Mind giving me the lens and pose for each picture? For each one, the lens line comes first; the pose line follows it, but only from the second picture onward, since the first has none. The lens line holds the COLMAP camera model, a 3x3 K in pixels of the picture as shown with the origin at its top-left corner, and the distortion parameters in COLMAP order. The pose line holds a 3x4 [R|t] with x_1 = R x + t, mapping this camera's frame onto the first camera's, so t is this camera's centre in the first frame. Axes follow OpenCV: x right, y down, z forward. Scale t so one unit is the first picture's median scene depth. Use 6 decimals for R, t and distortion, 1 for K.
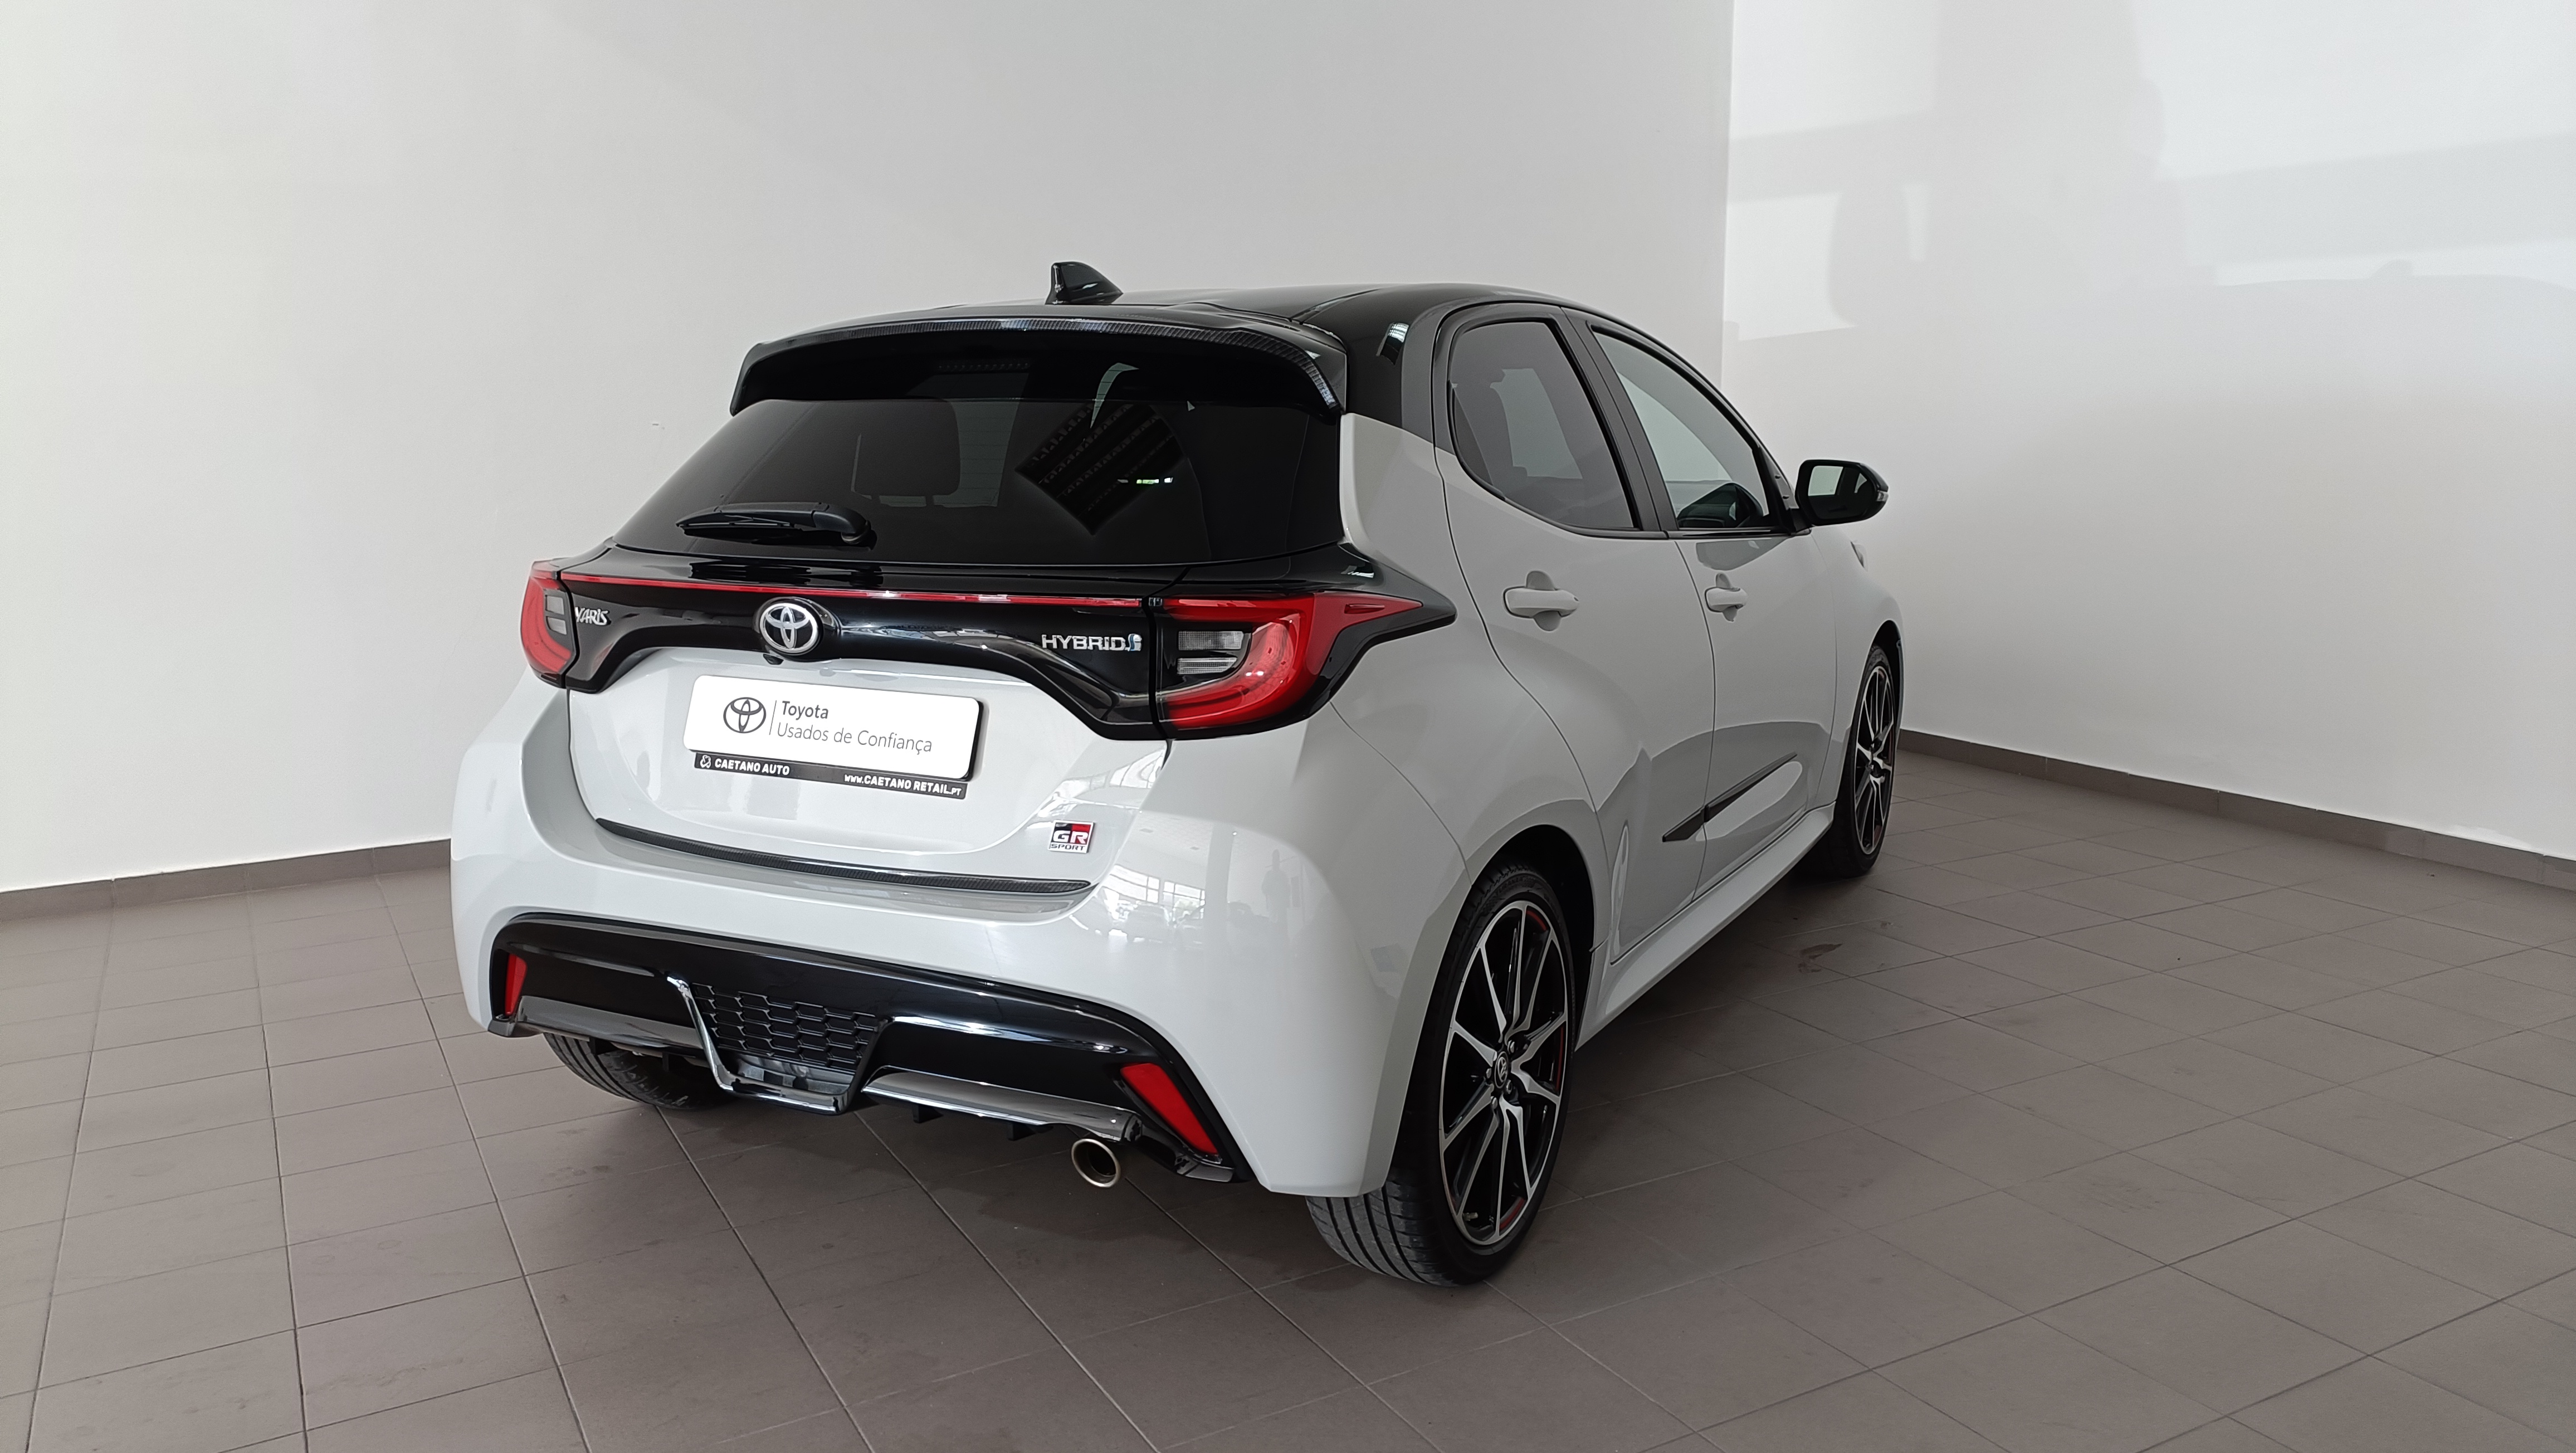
lens RADIAL K [[1942.6, 0, 1288.0], [0, 1942.6, 726.5], [0, 0, 1]] dist [0.051803, -0.003105]
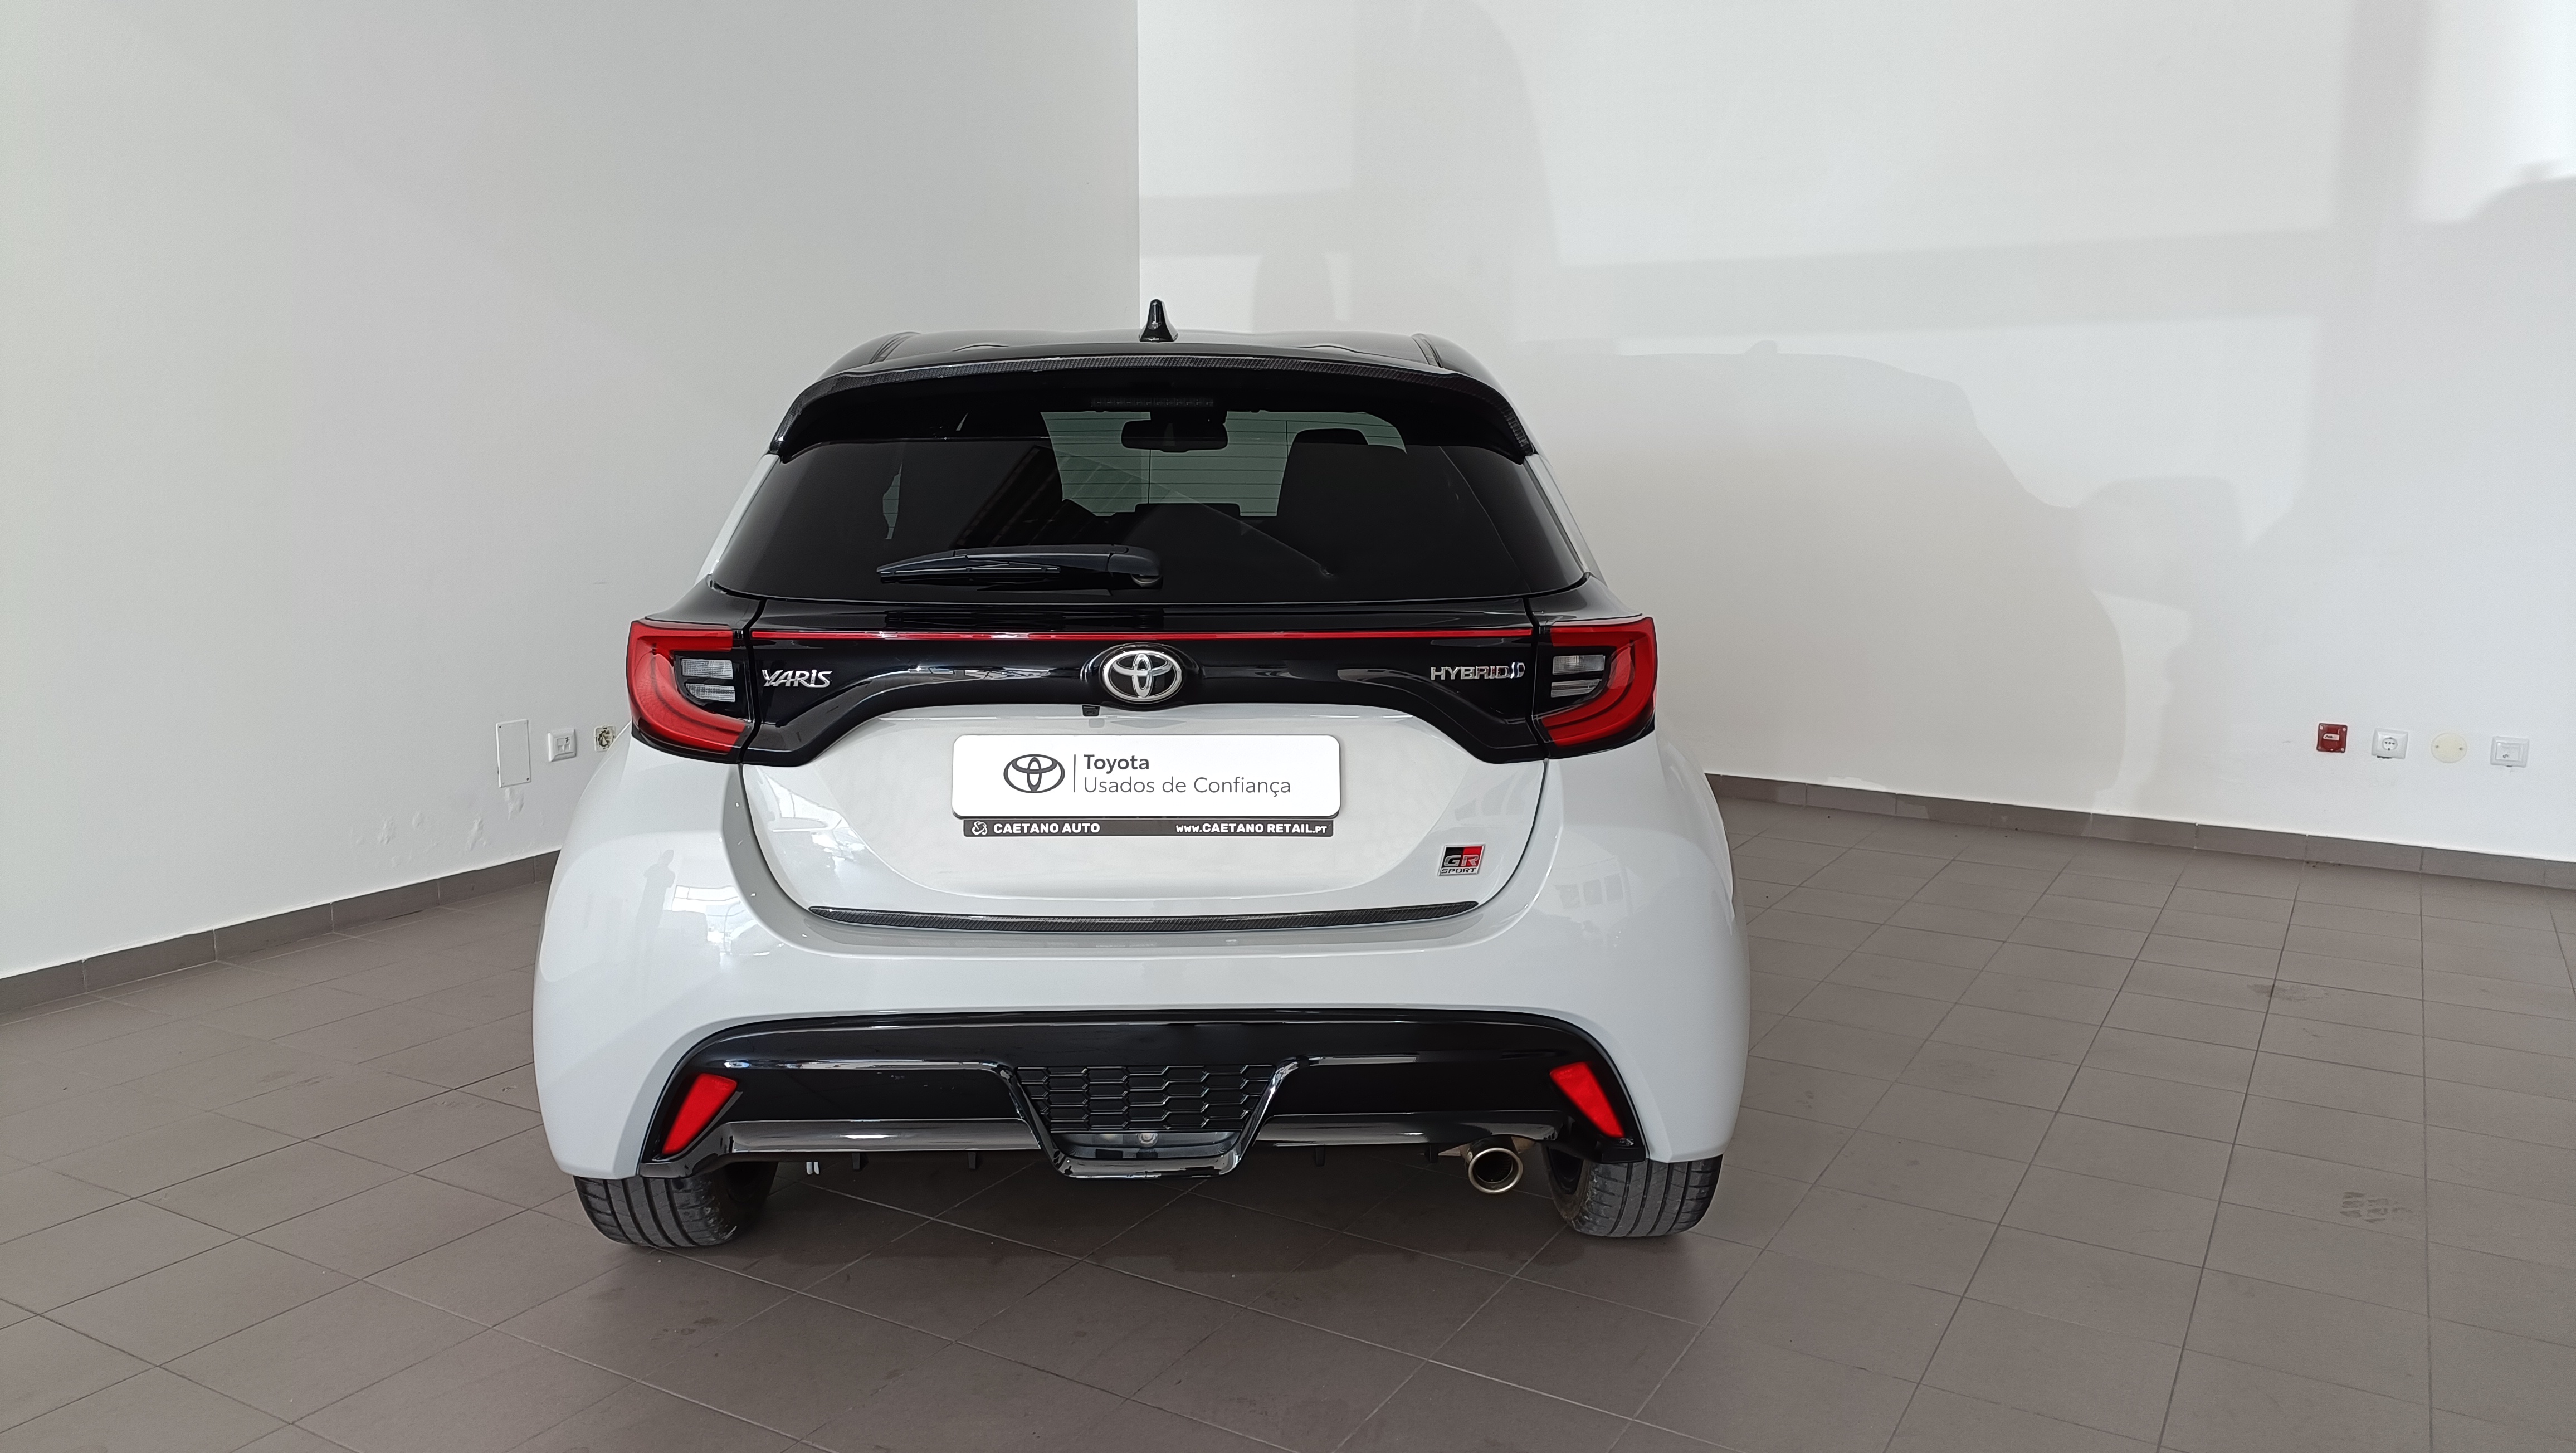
lens RADIAL K [[1942.6, 0, 1288.0], [0, 1942.6, 726.5], [0, 0, 1]] dist [0.051803, -0.003105]
pose [[0.860764, -0.064705, 0.504876, -0.665874], [0.074101, 0.997250, 0.001472, -0.021444], [-0.503582, 0.036144, 0.863191, 0.139979]]
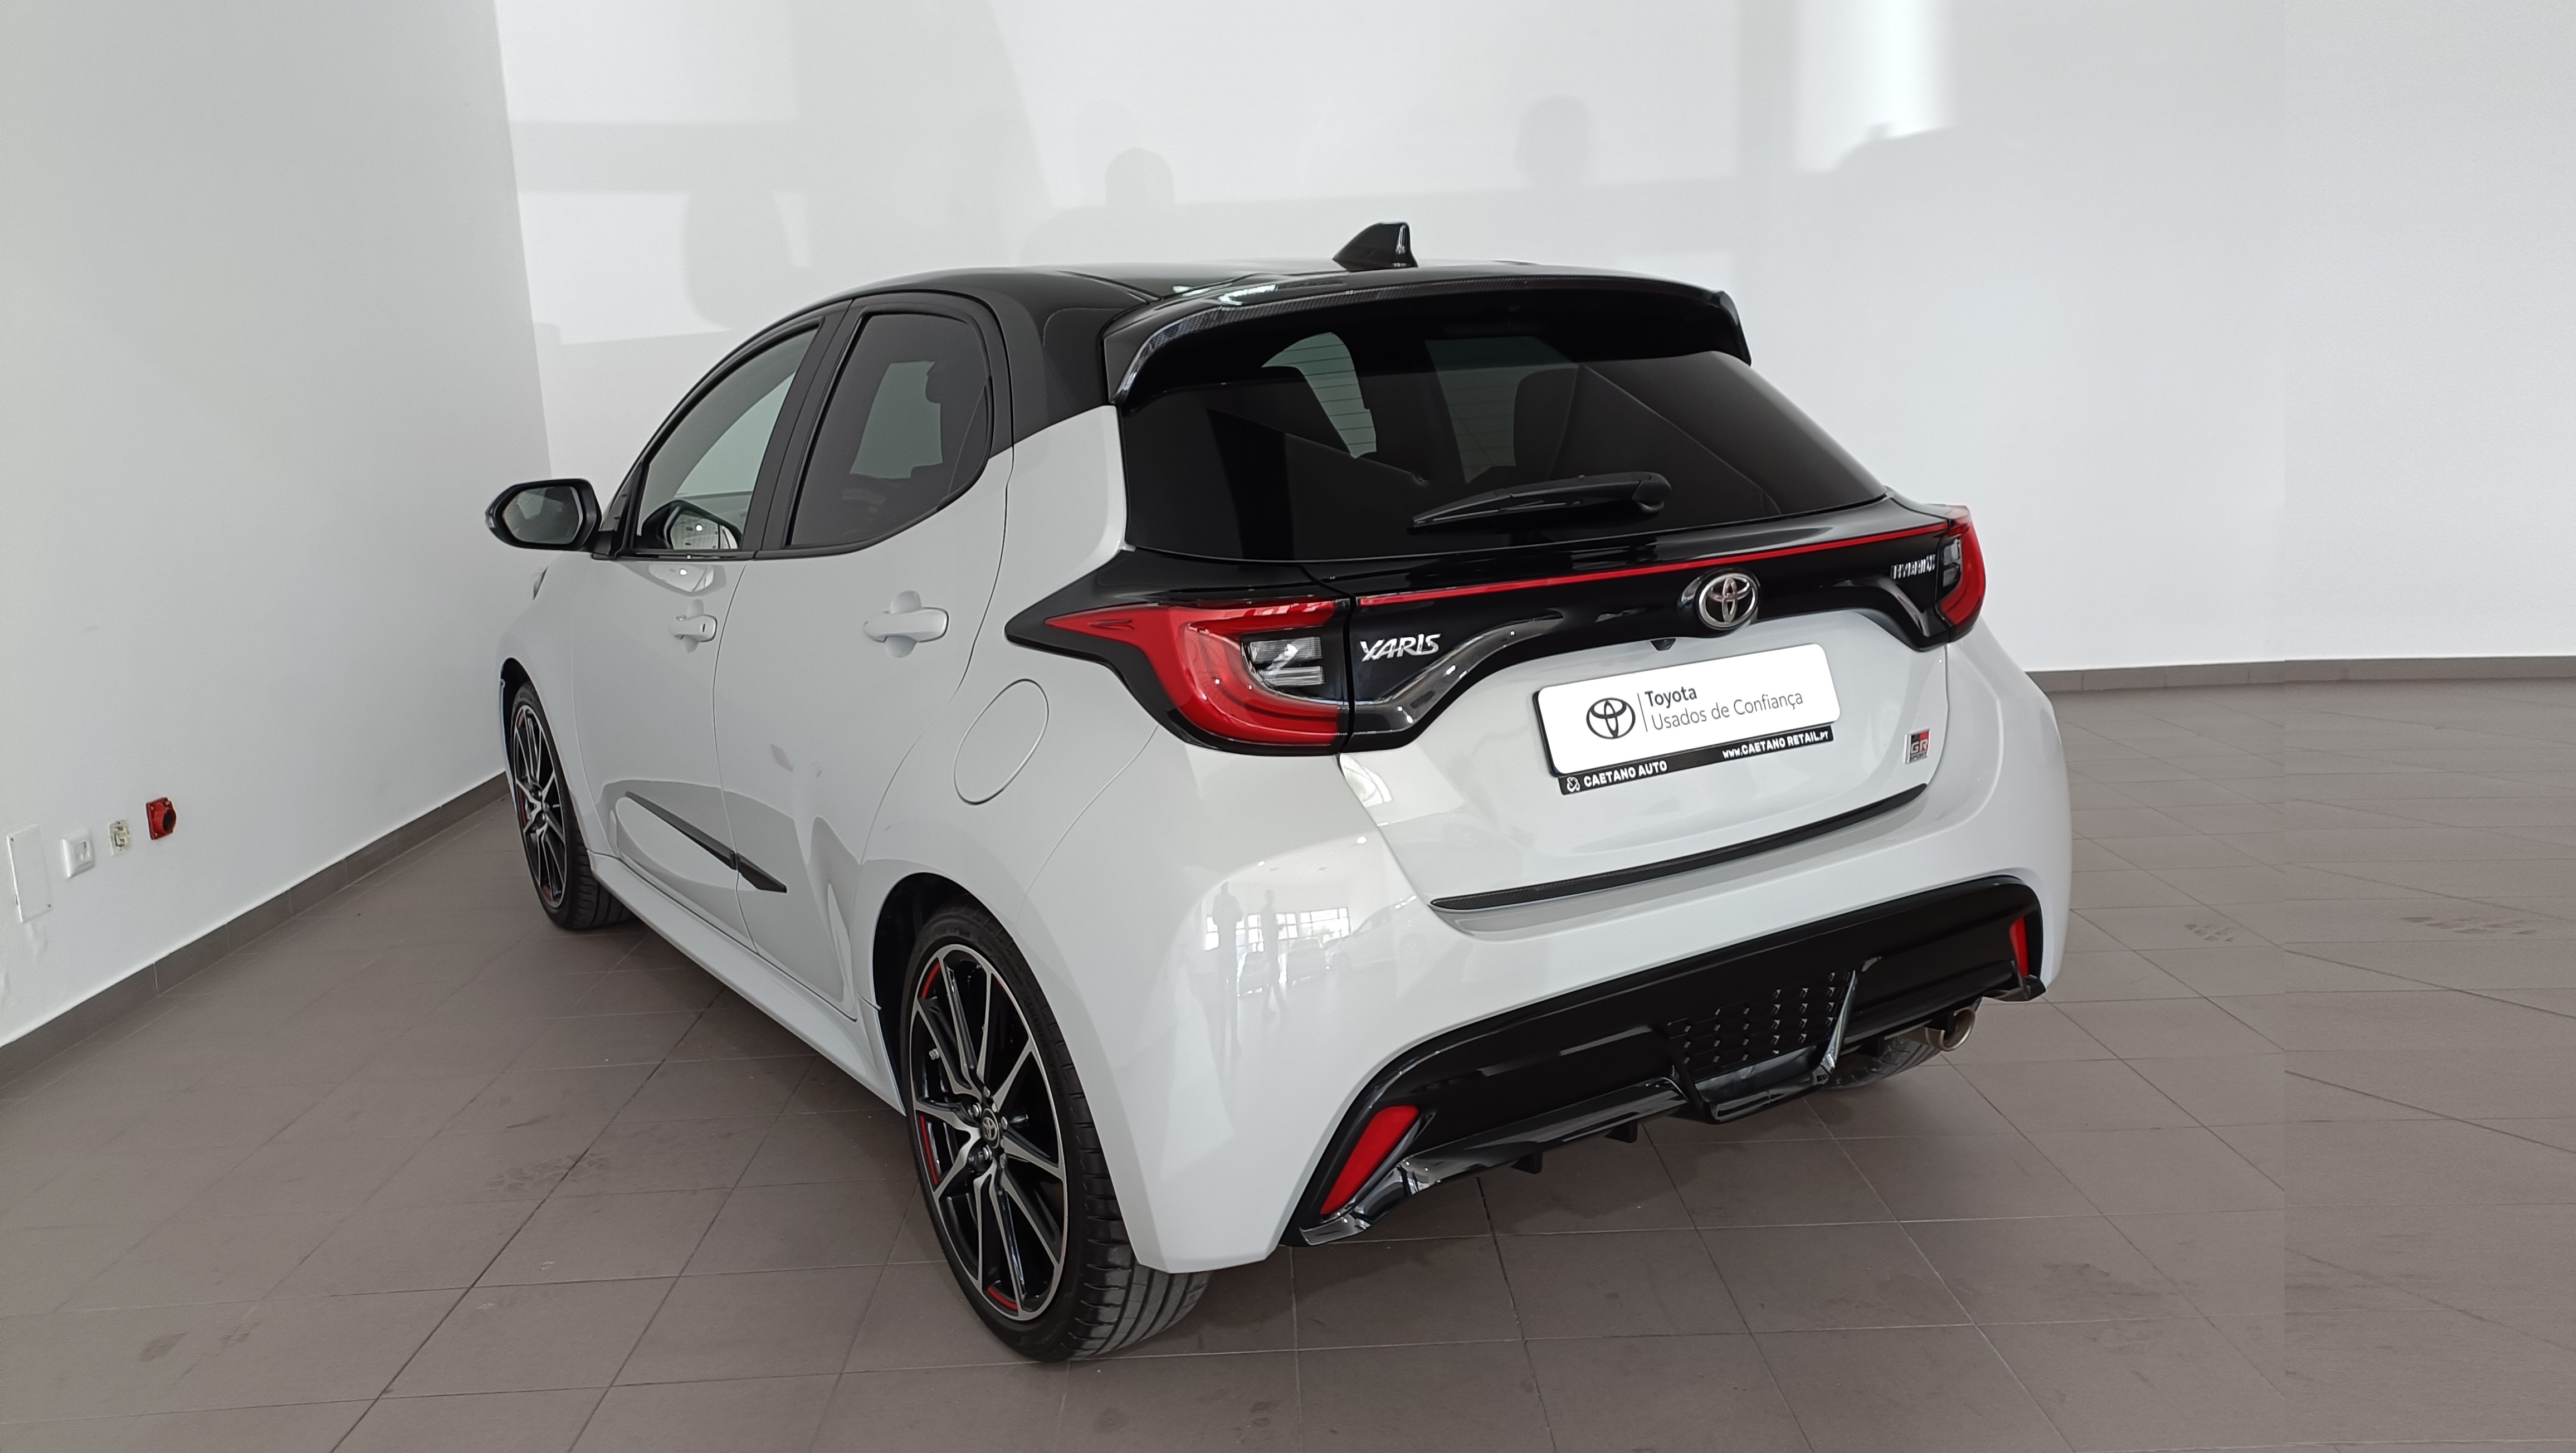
lens RADIAL K [[1942.6, 0, 1288.0], [0, 1942.6, 726.5], [0, 0, 1]] dist [0.051803, -0.003105]
pose [[0.460478, -0.172871, 0.870675, -1.153874], [0.188214, 0.977566, 0.094553, -0.117181], [-0.867488, 0.120333, 0.482684, 0.728075]]
